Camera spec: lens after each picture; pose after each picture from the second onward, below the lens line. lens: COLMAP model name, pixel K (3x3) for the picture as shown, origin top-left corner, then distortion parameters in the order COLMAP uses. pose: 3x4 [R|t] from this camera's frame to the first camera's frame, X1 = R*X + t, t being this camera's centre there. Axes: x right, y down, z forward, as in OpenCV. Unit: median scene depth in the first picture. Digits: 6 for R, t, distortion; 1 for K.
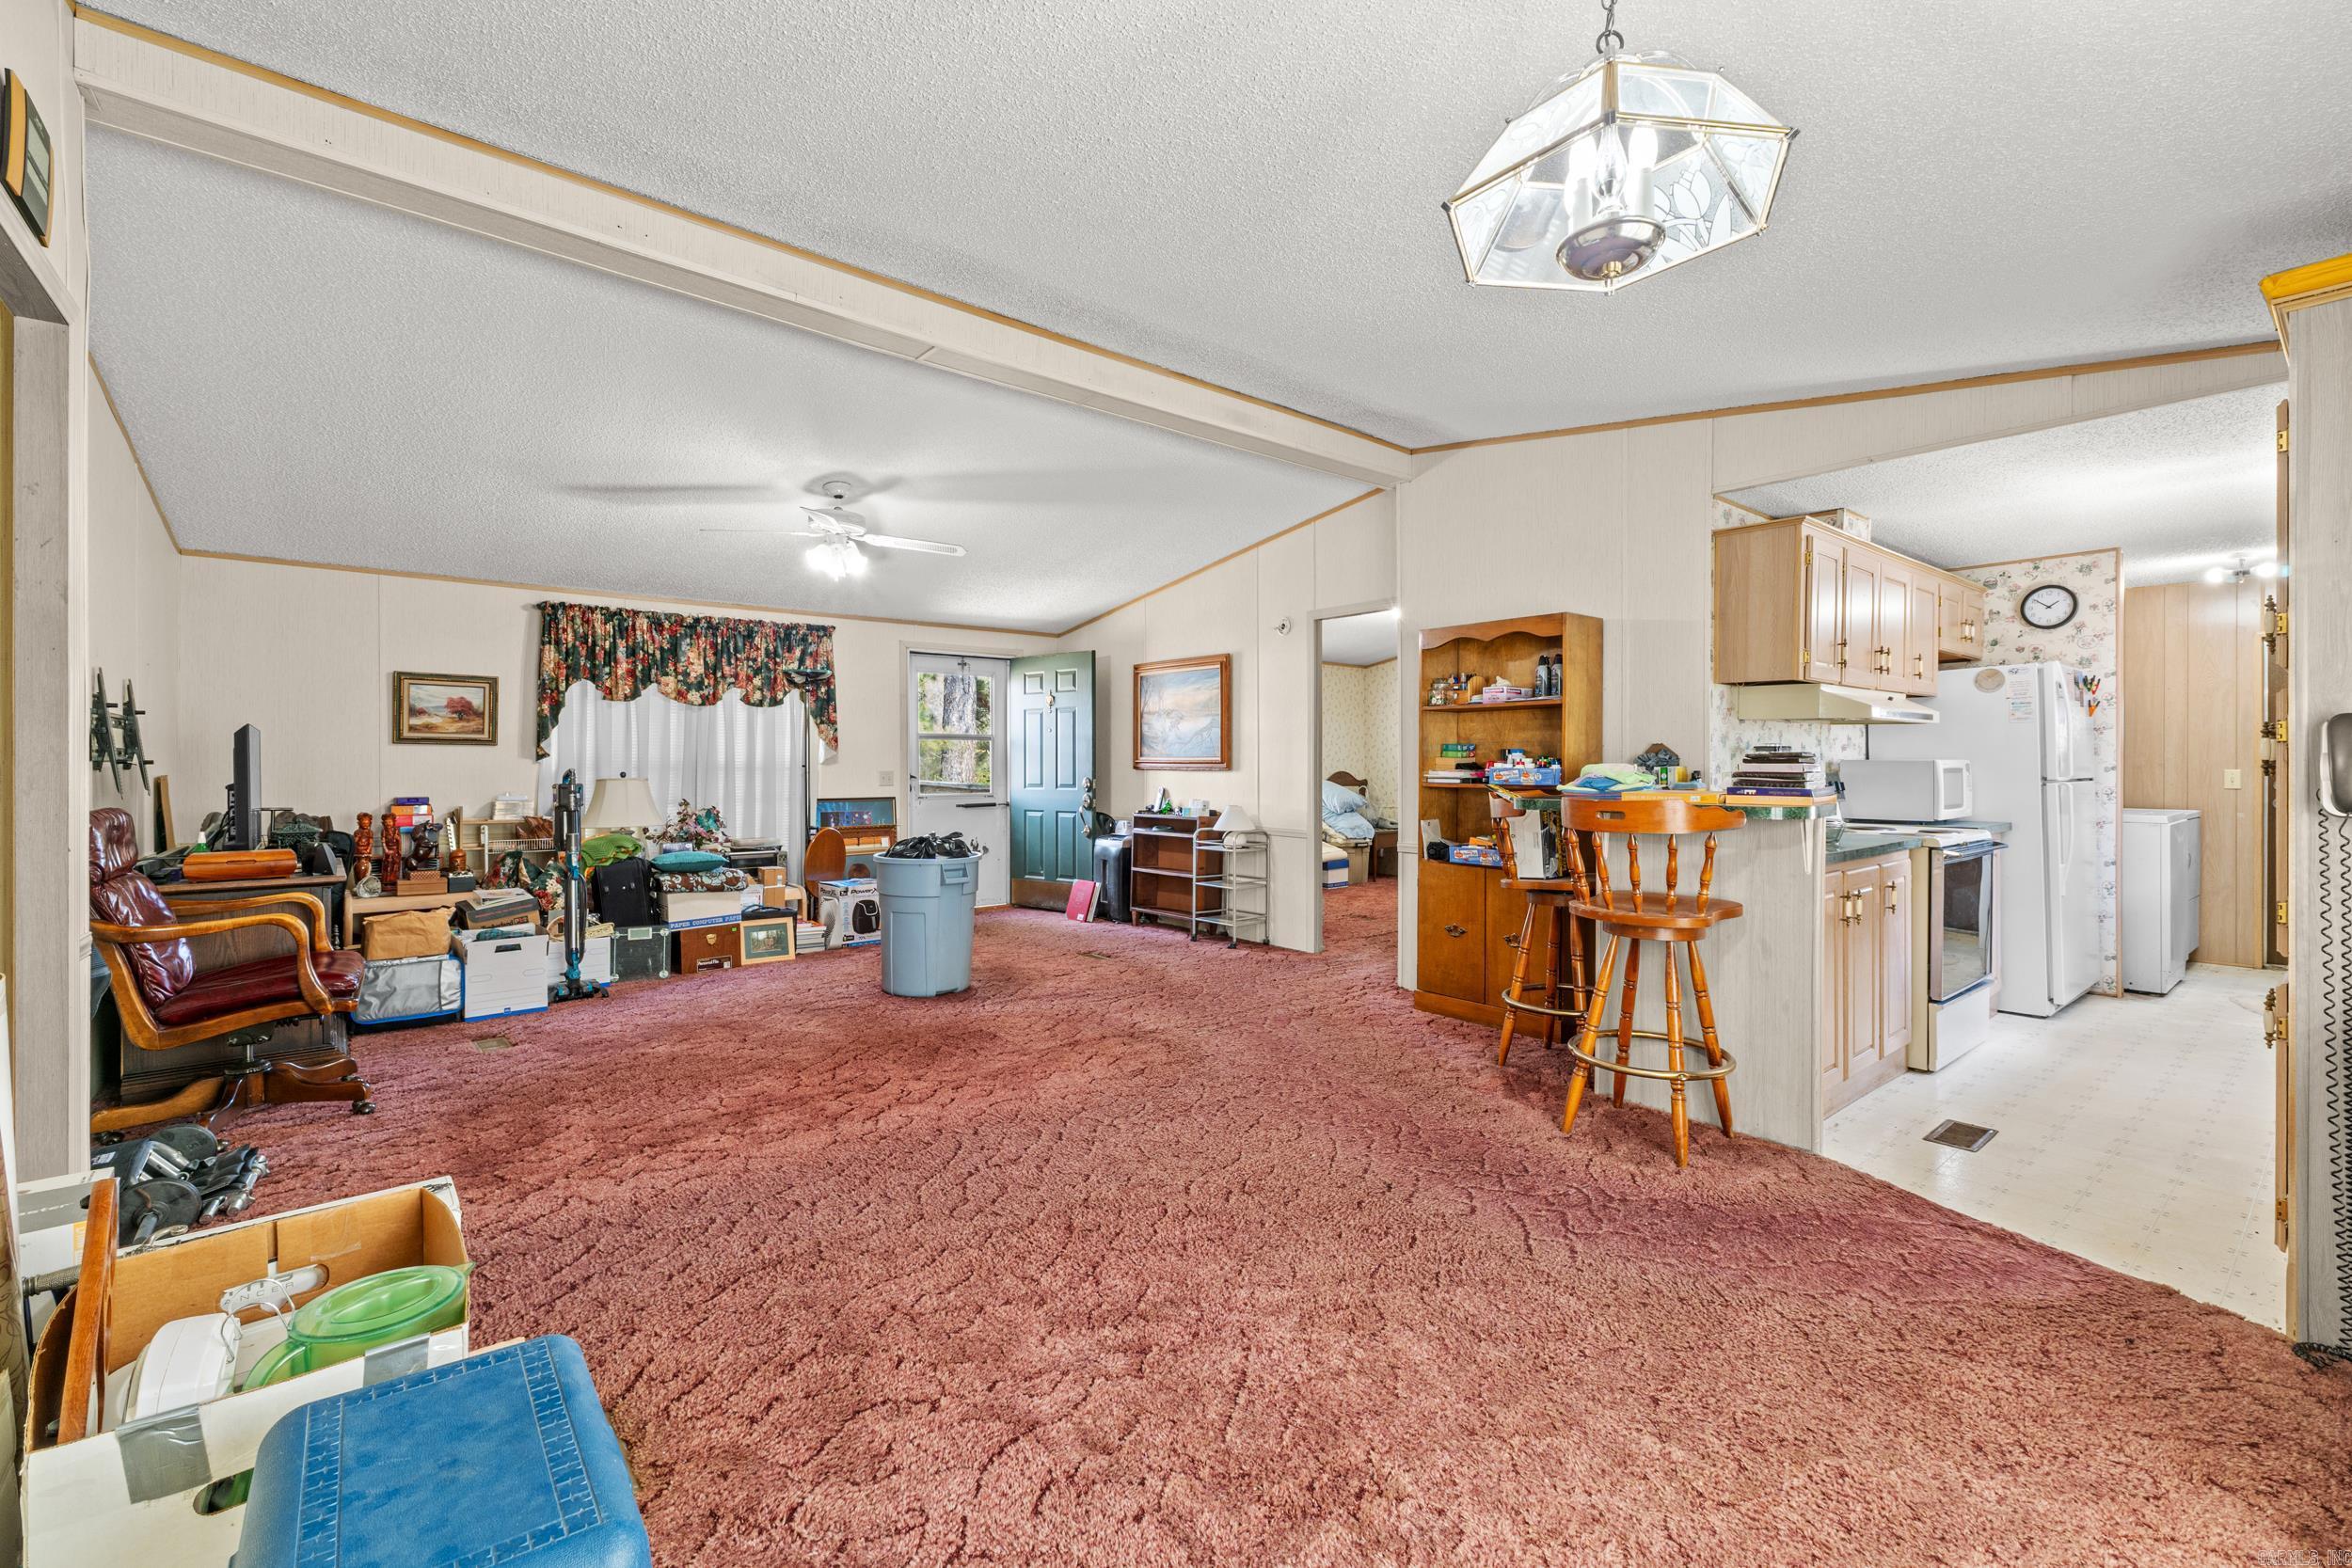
lens RADIAL K [[999.5, 0, 1177.7], [0, 999.5, 768.3], [0, 0, 1]] dist [0.002980, -0.000426]
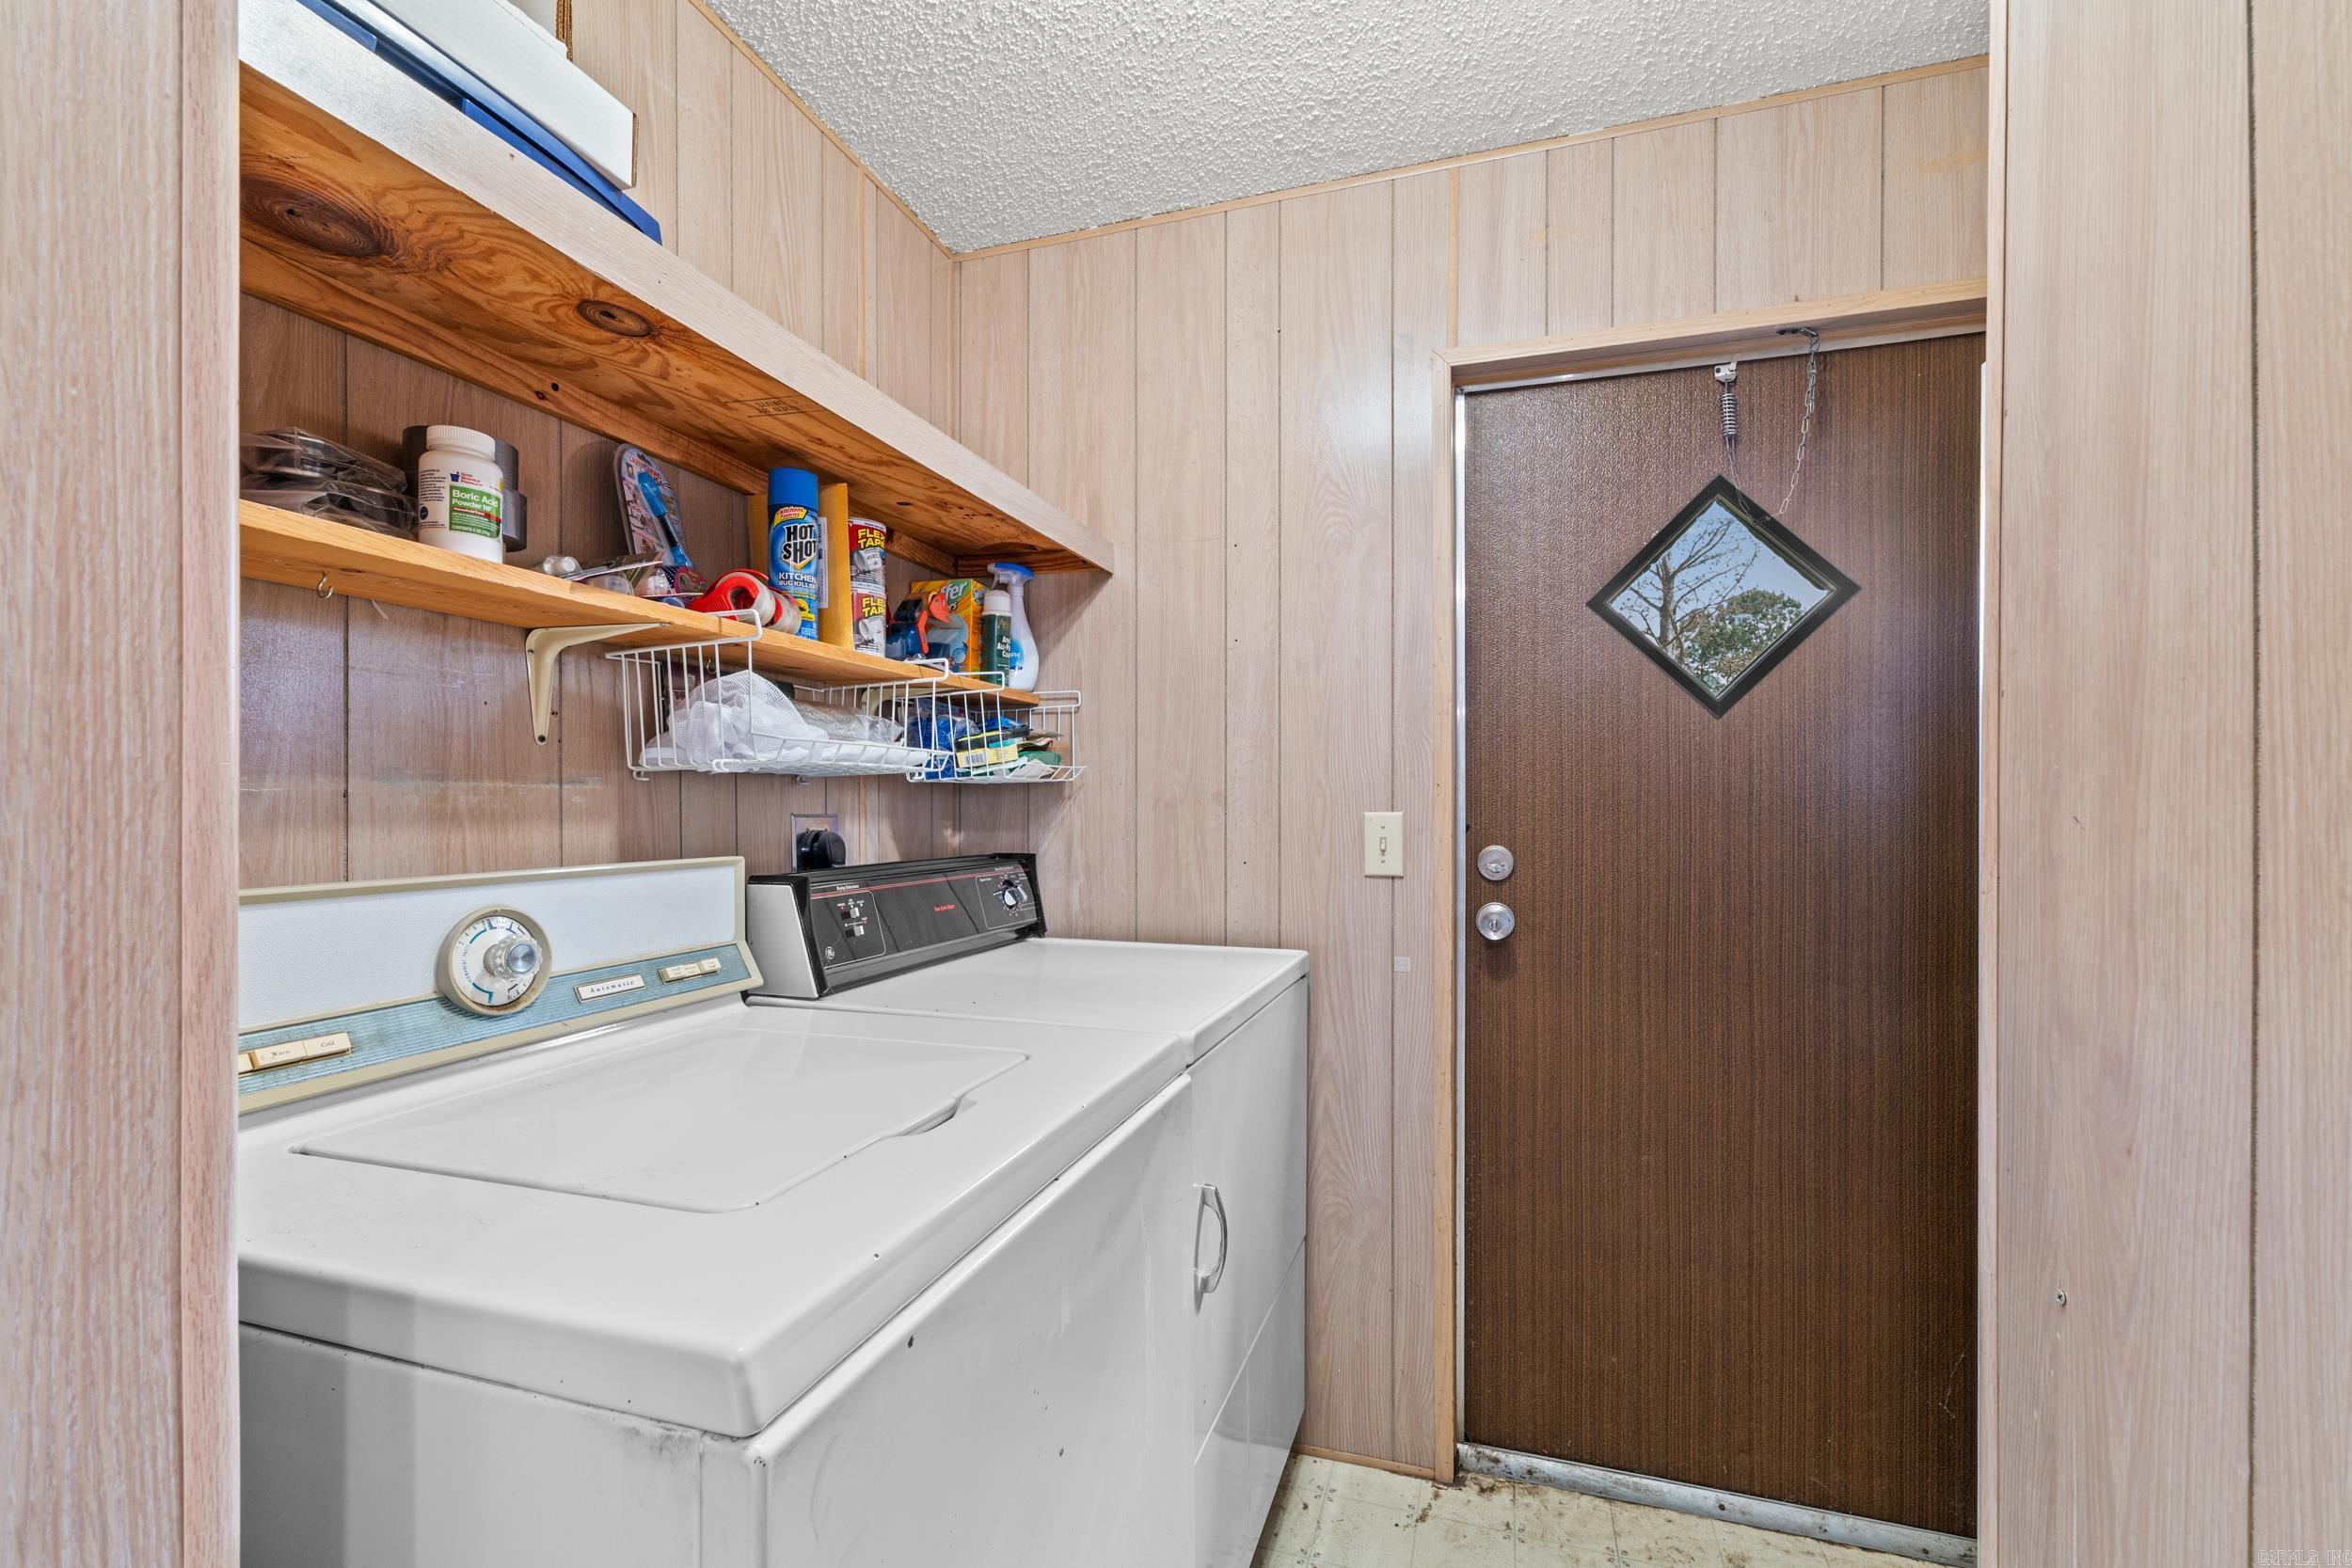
lens RADIAL K [[999.5, 0, 1173.1], [0, 999.5, 795.7], [0, 0, 1]] dist [0.002980, -0.000426]
pose [[0.849210, 0.001154, 0.528054, 0.971213], [0.000721, 0.999994, -0.003344, -0.002860], [-0.528055, 0.003221, 0.849204, 0.899989]]
